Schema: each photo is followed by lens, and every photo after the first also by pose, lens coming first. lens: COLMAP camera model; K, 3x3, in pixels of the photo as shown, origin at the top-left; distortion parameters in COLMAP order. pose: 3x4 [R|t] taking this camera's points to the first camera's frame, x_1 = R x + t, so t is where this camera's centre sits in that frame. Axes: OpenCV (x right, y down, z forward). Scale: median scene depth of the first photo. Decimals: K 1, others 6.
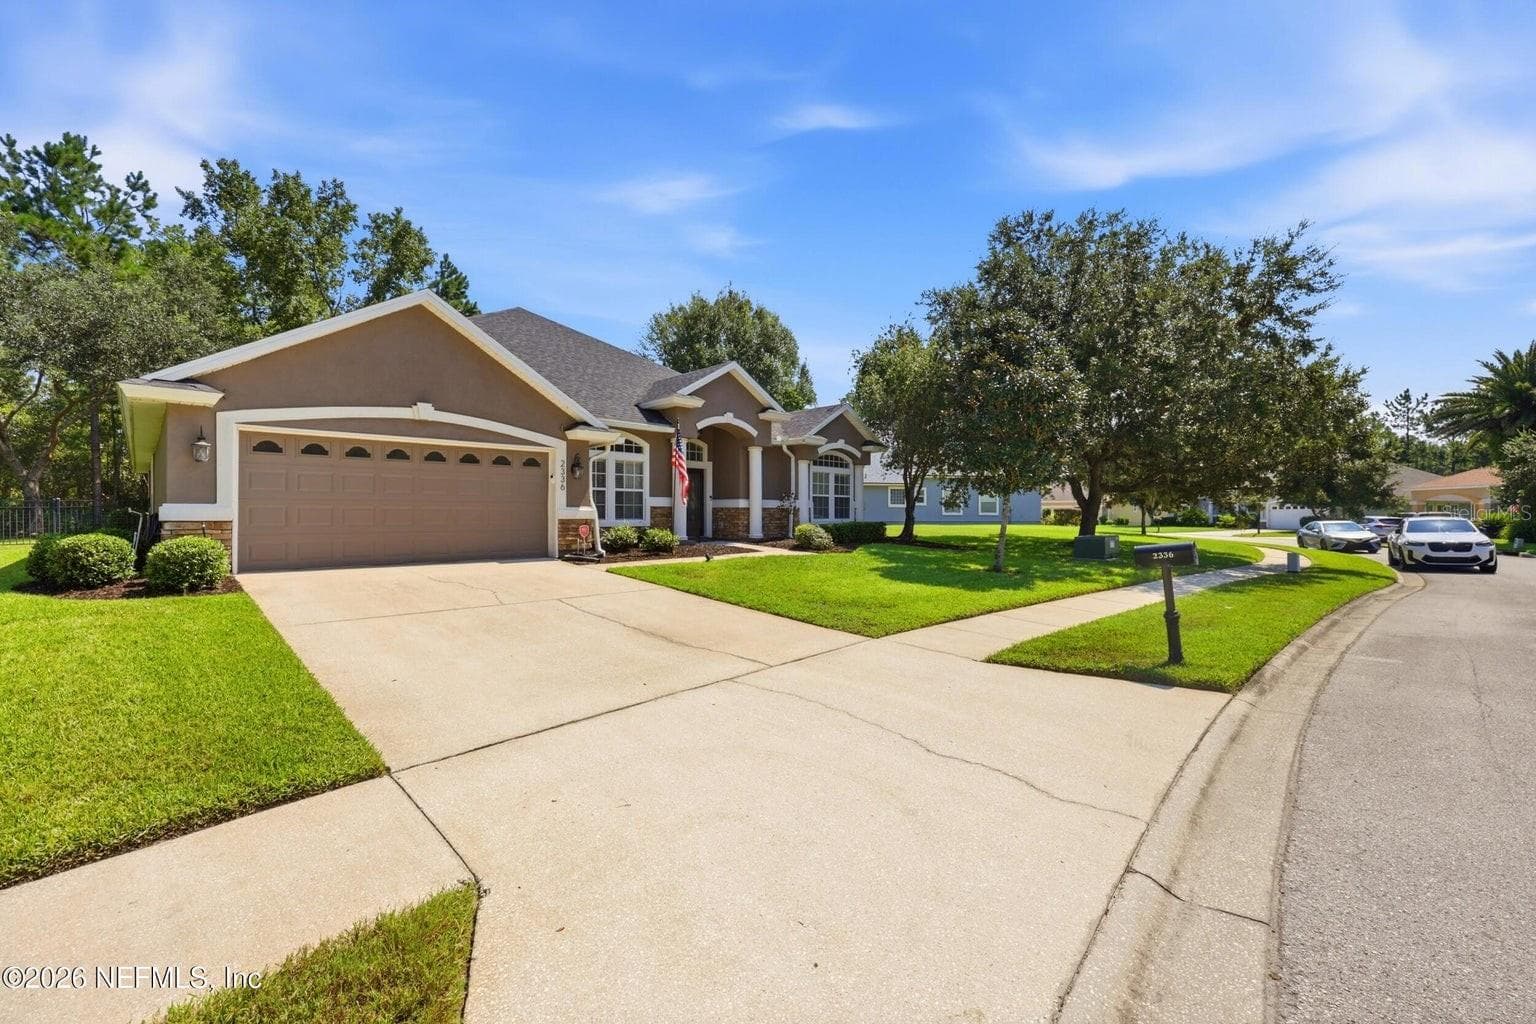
lens RADIAL K [[619.8, 0, 768.0], [0, 619.8, 505.8], [0, 0, 1]] dist [-0.000022, 0.000268]
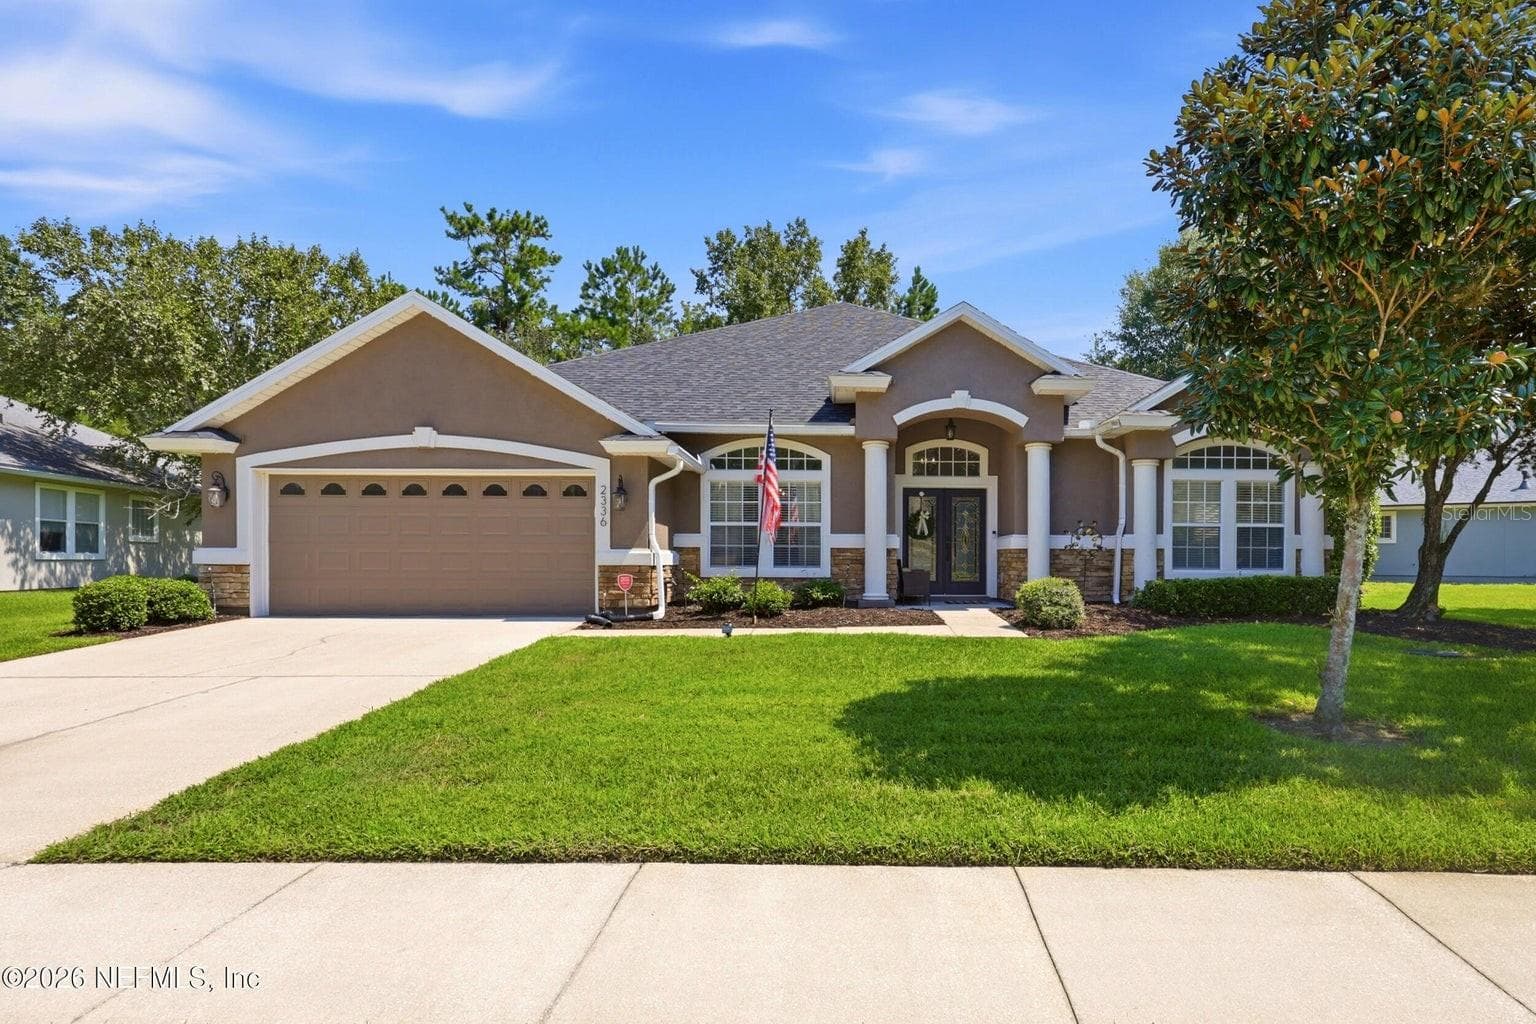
lens RADIAL K [[743.2, 0, 880.5], [0, 743.2, 570.7], [0, 0, 1]] dist [-0.000635, 0.000153]
pose [[0.738356, 0.008500, -0.674357, 0.394729], [0.007213, 0.999764, 0.020500, 0.009536], [0.674372, -0.020001, 0.738121, 0.442417]]
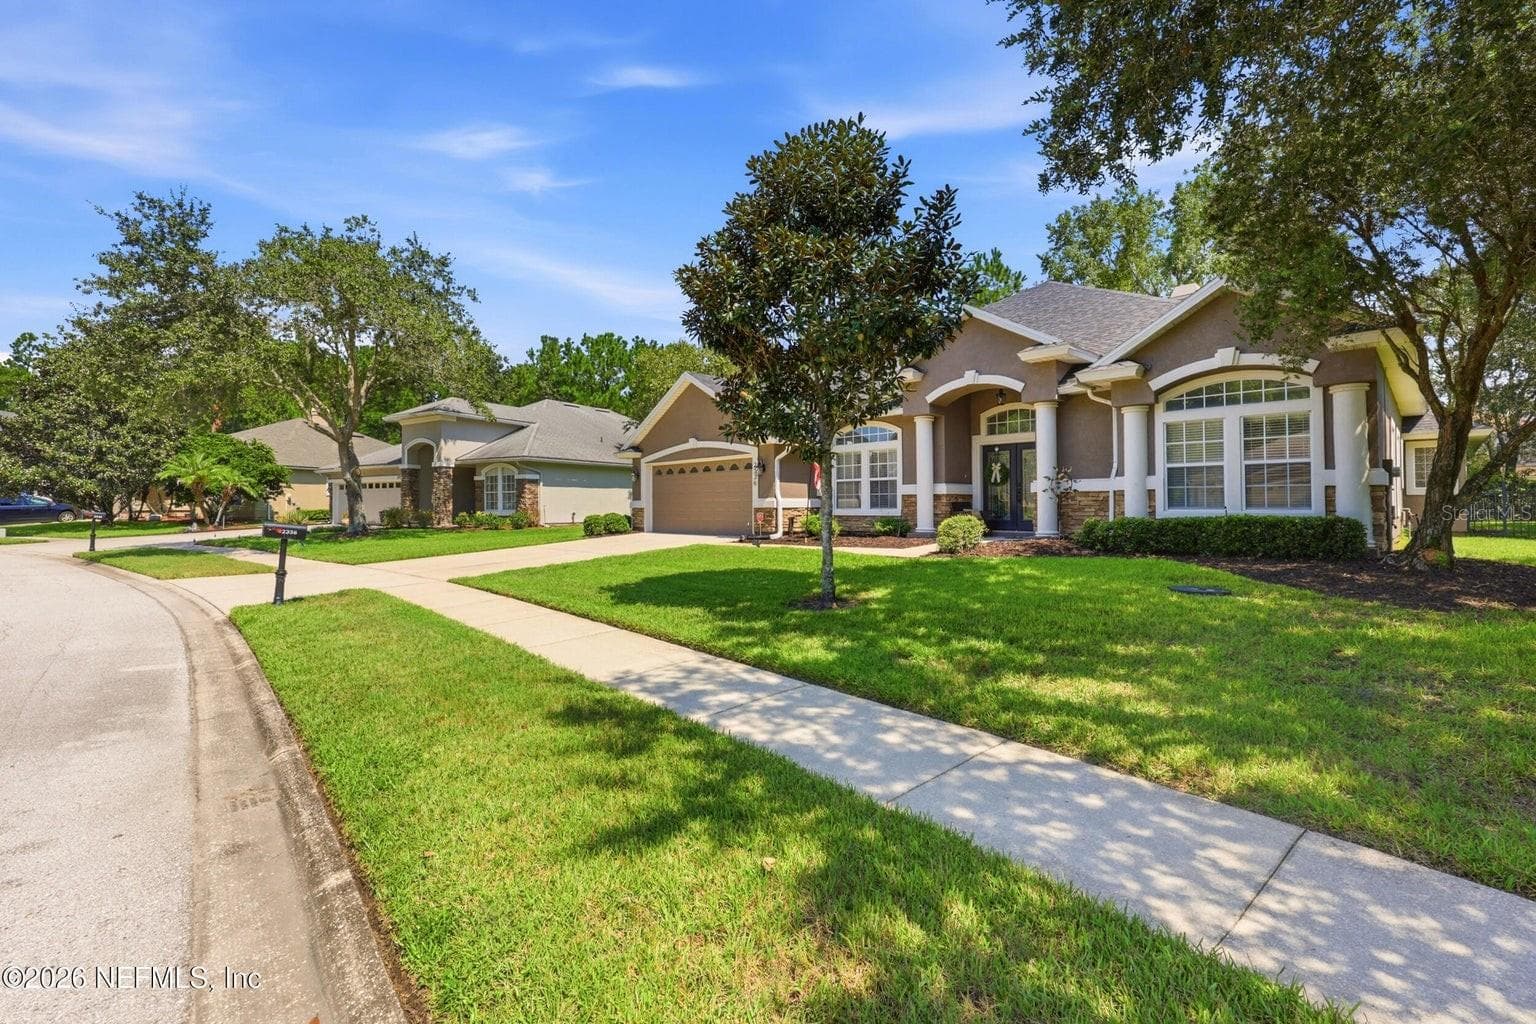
lens RADIAL K [[663.2, 0, 768.0], [0, 663.2, 512.0], [0, 0, 1]] dist [-0.001664, -0.000071]
pose [[-0.004113, 0.005537, -0.999976, 0.823431], [0.017567, 0.999831, 0.005464, 0.018219], [0.999837, -0.017544, -0.004209, 0.802199]]
